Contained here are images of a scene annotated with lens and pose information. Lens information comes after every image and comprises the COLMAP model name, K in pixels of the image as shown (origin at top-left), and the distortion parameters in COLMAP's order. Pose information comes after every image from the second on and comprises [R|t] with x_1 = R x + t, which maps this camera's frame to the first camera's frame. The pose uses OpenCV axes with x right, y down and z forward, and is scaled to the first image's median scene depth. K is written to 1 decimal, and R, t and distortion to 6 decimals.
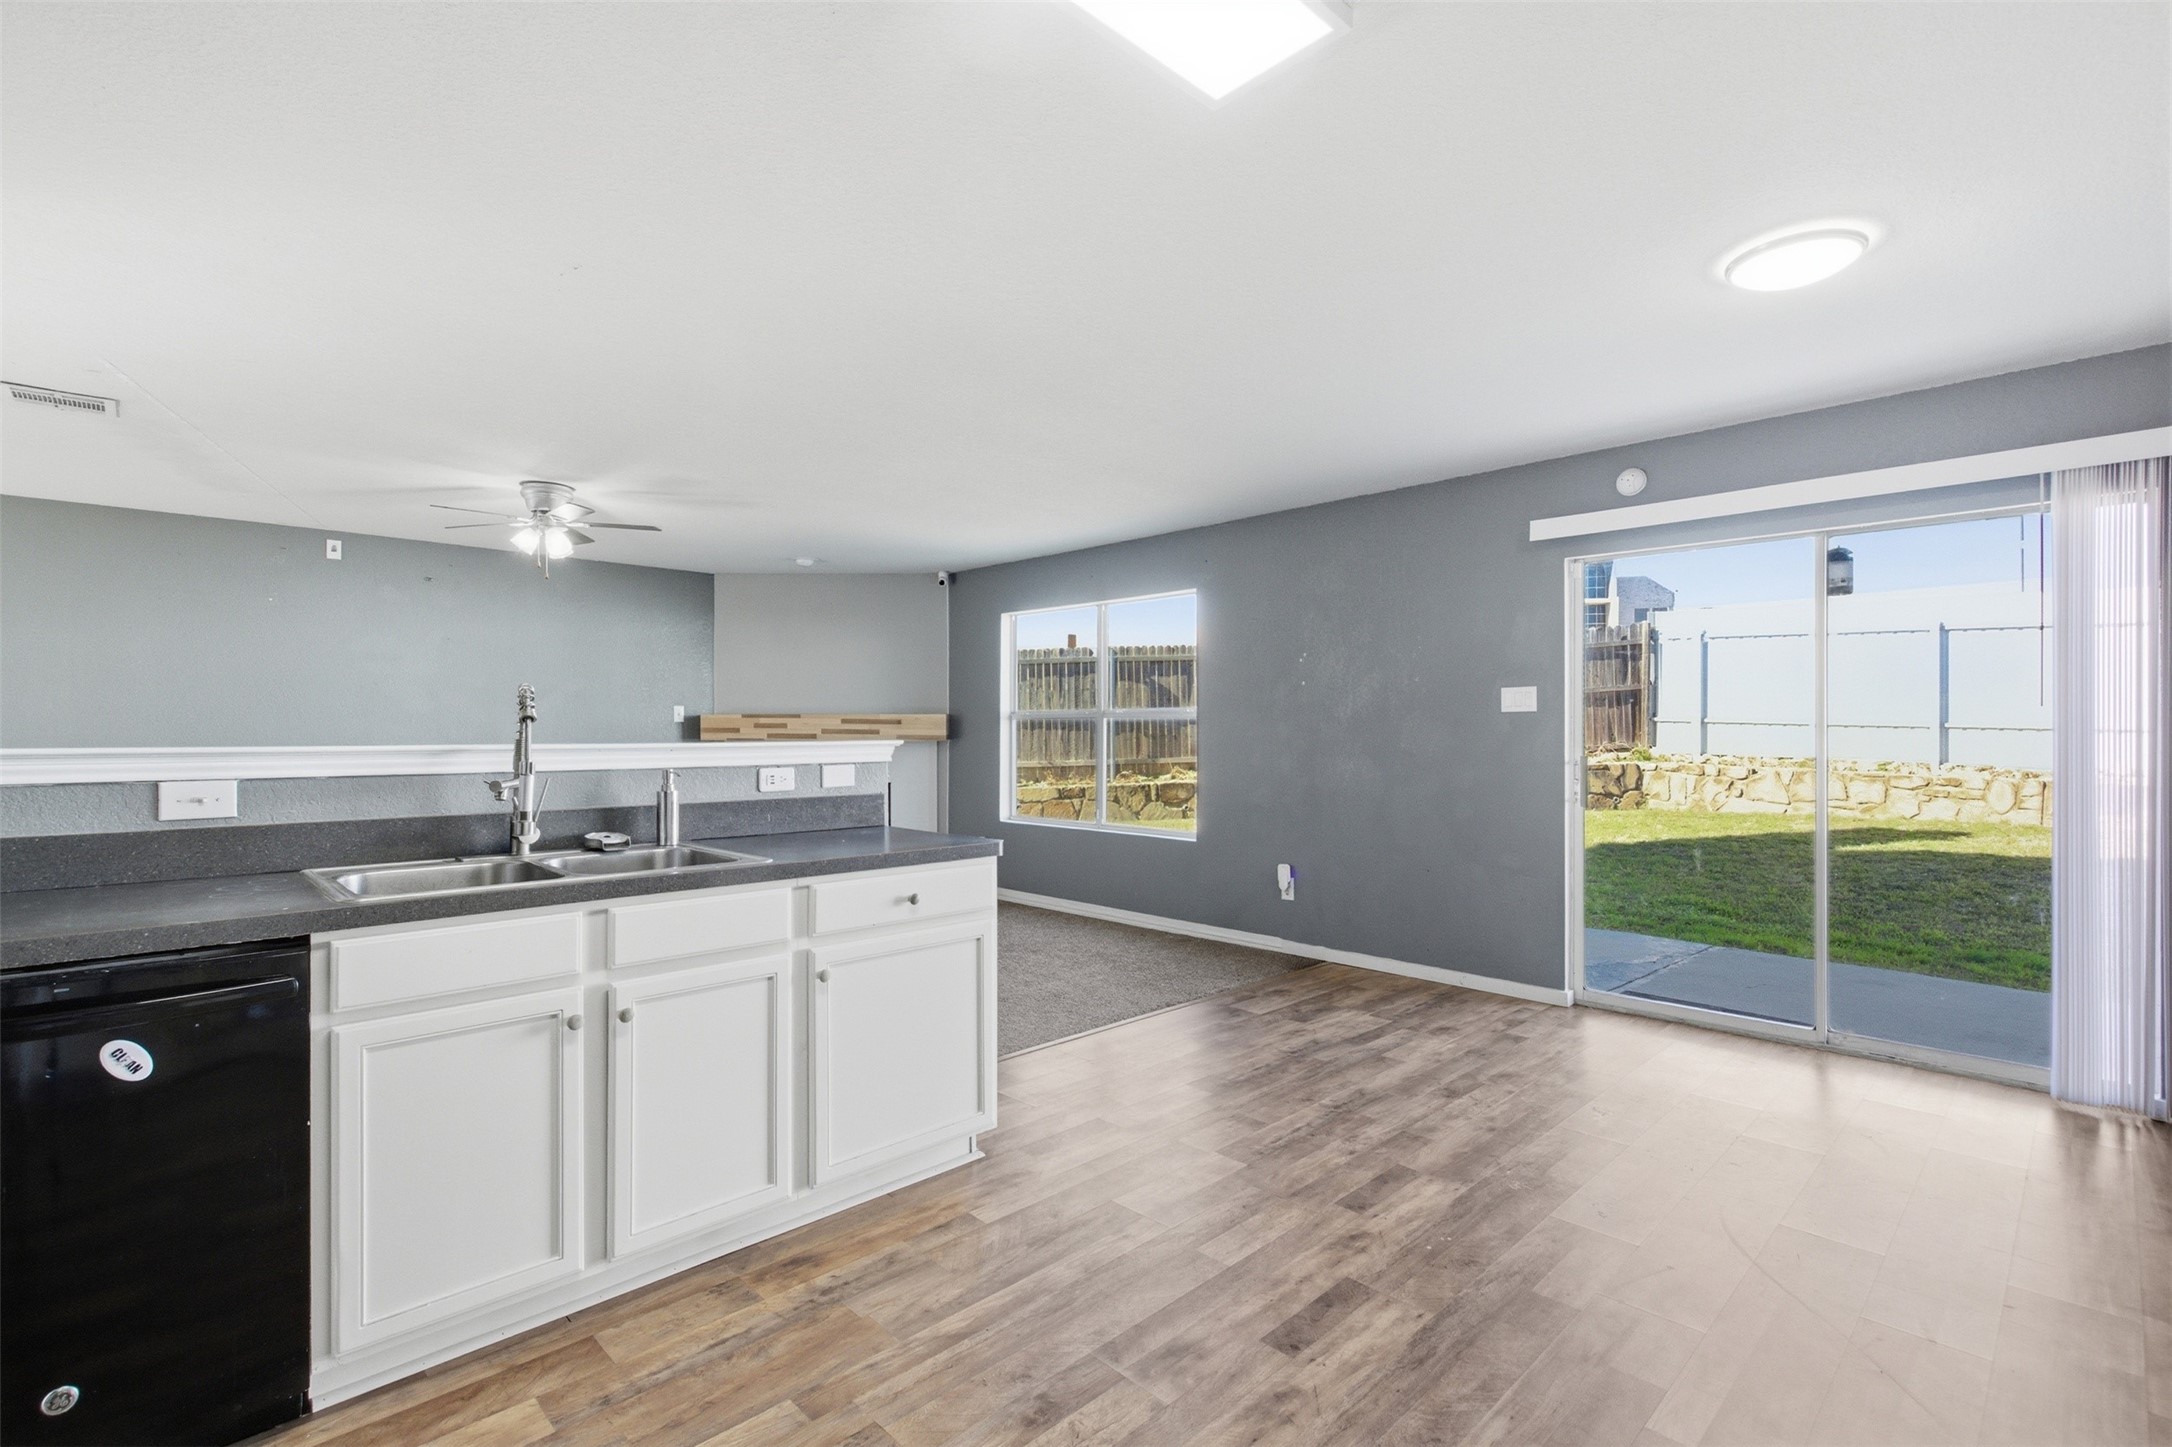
lens RADIAL K [[989.6, 0, 1076.8], [0, 989.6, 746.9], [0, 0, 1]] dist [-0.002519, -0.000515]
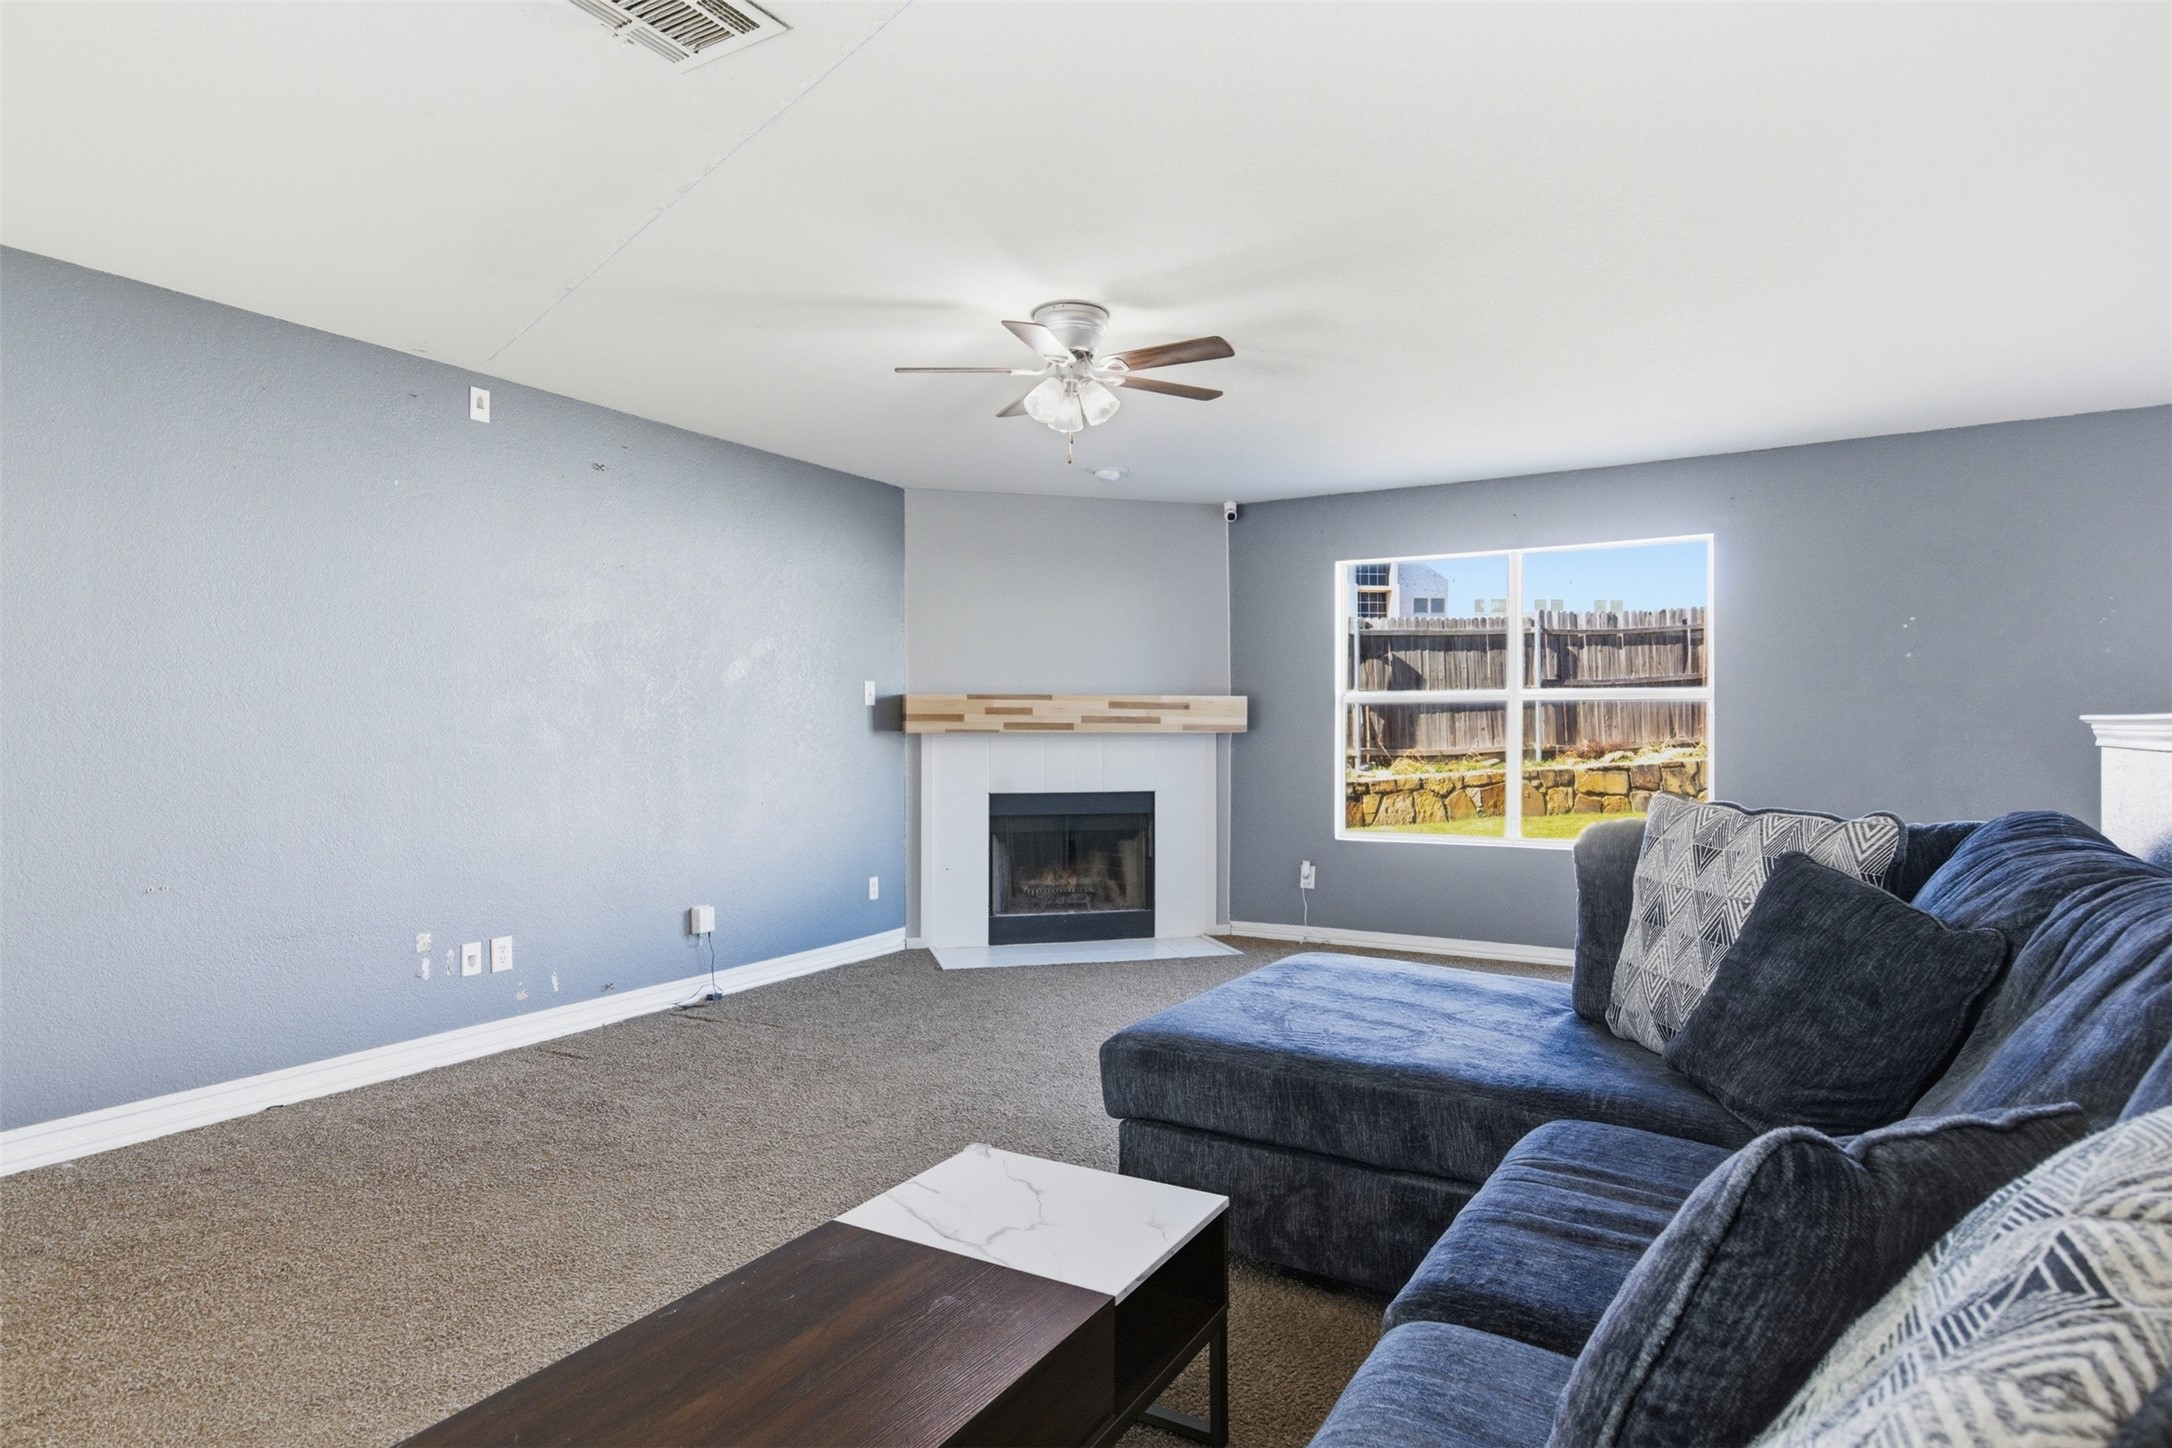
lens RADIAL K [[1152.4, 0, 1066.3], [0, 1152.4, 724.5], [0, 0, 1]] dist [-0.016042, 0.006607]
pose [[0.968398, -0.000574, 0.249409, -0.472511], [0.006278, 0.999737, -0.022077, 0.006272], [-0.249331, 0.022945, 0.968147, 0.207474]]
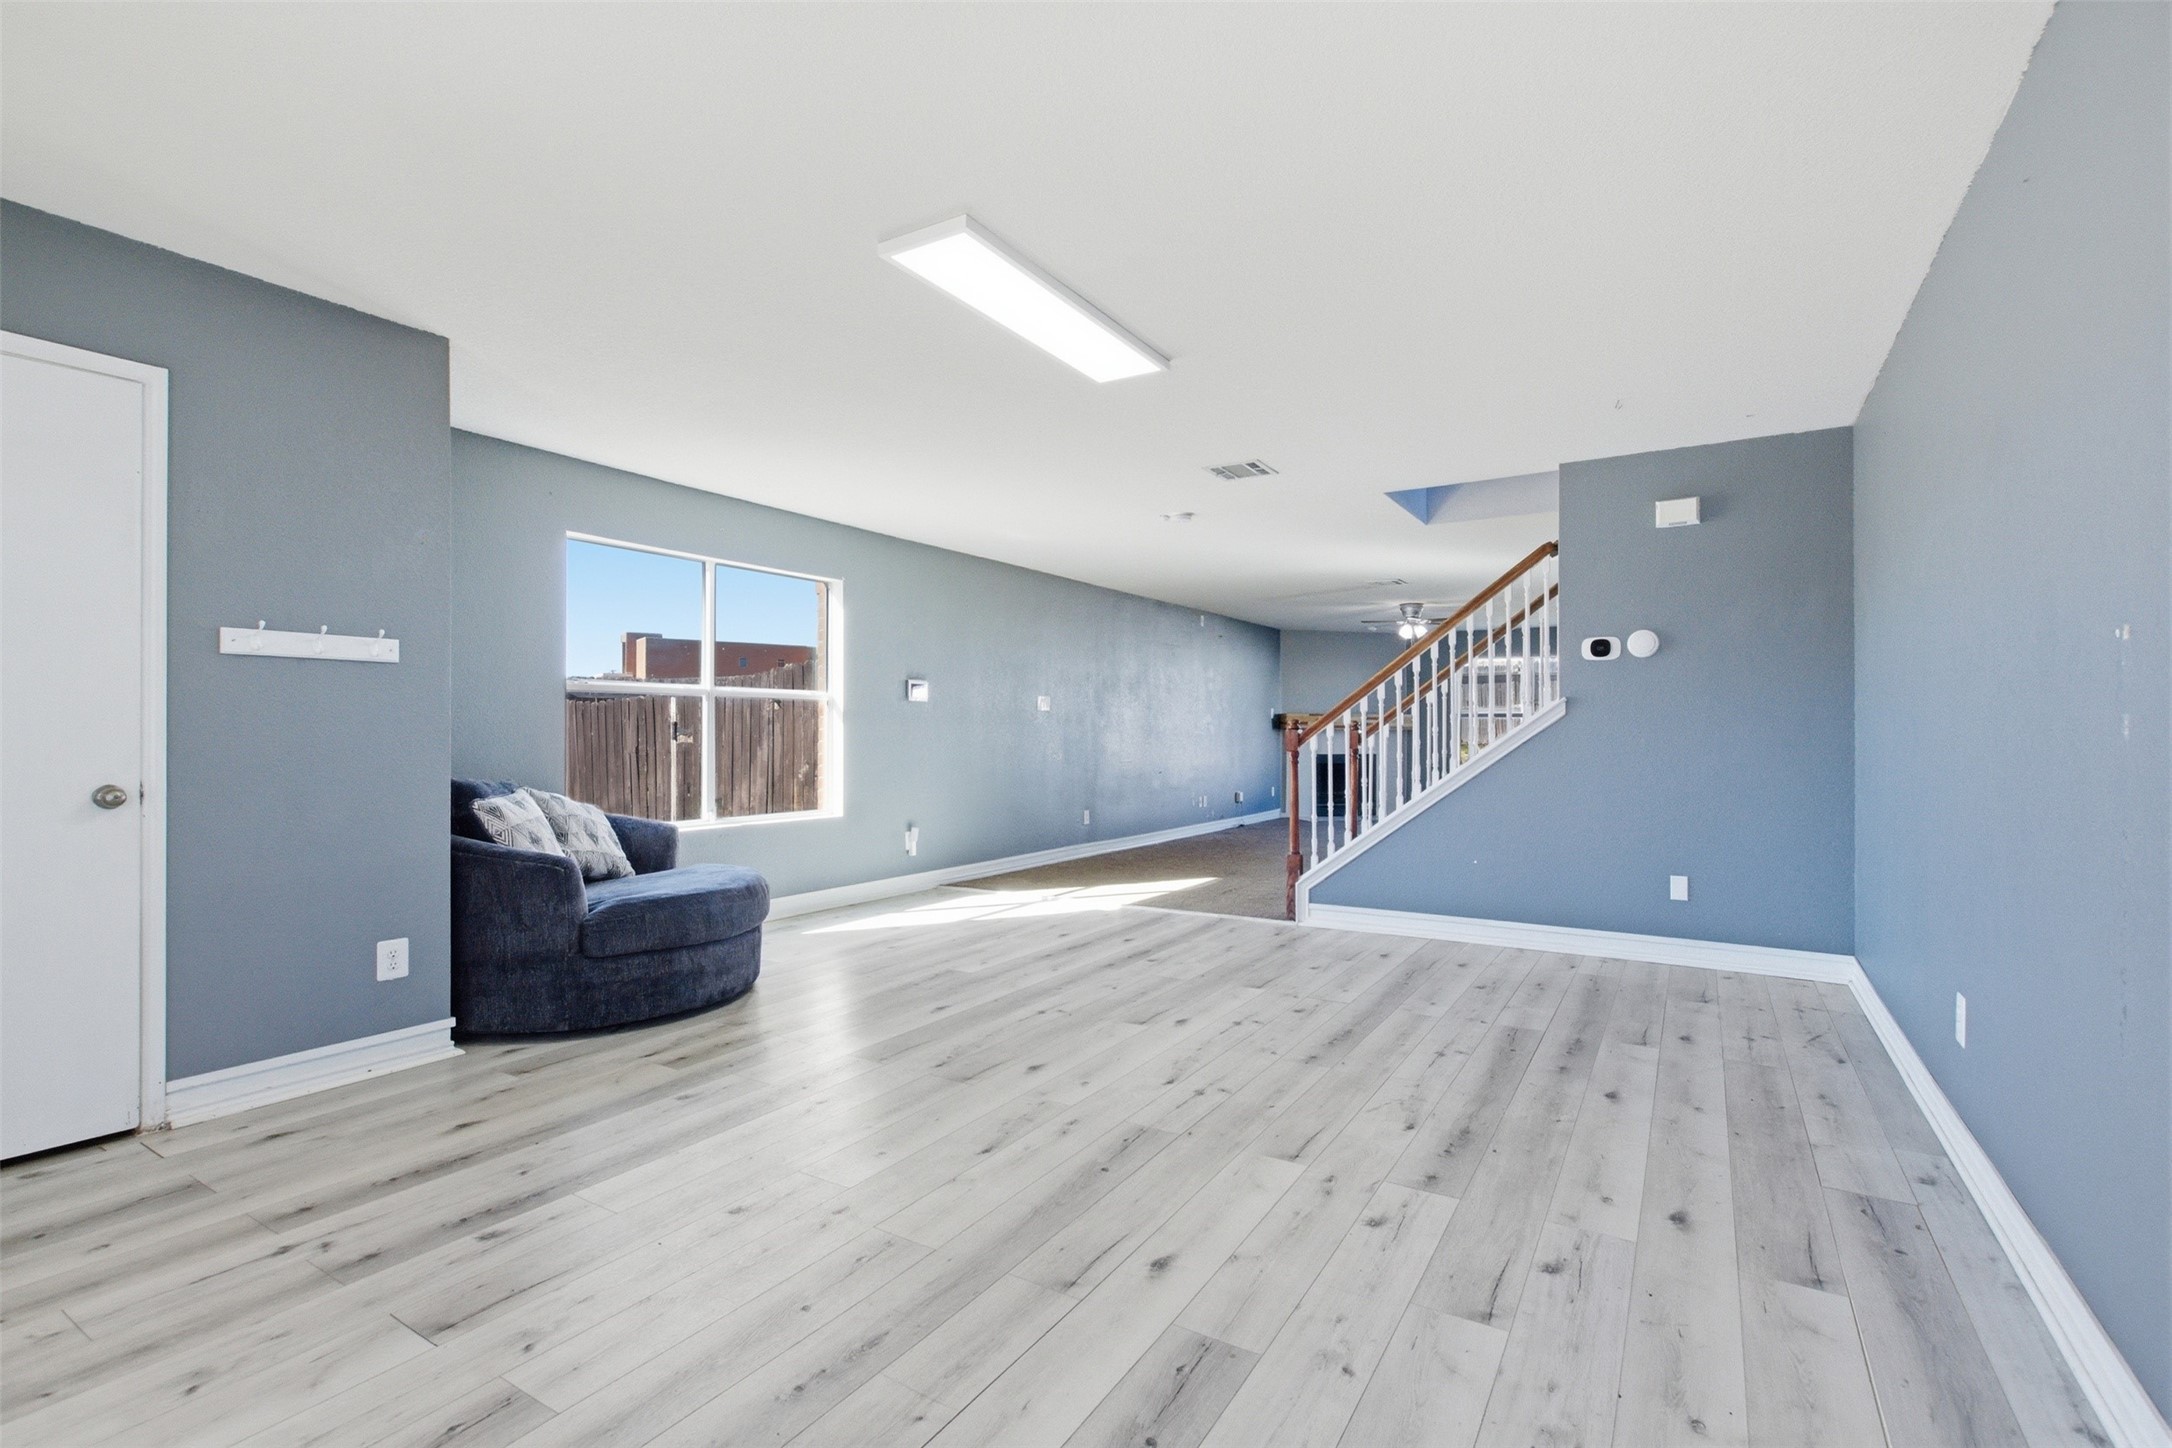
lens RADIAL K [[989.6, 0, 1105.5], [0, 989.6, 729.9], [0, 0, 1]] dist [-0.002519, -0.000515]
pose [[0.966929, 0.000341, 0.255045, -1.114821], [0.004341, 0.999832, -0.017793, 0.024040], [-0.255008, 0.018312, 0.966765, -0.563334]]
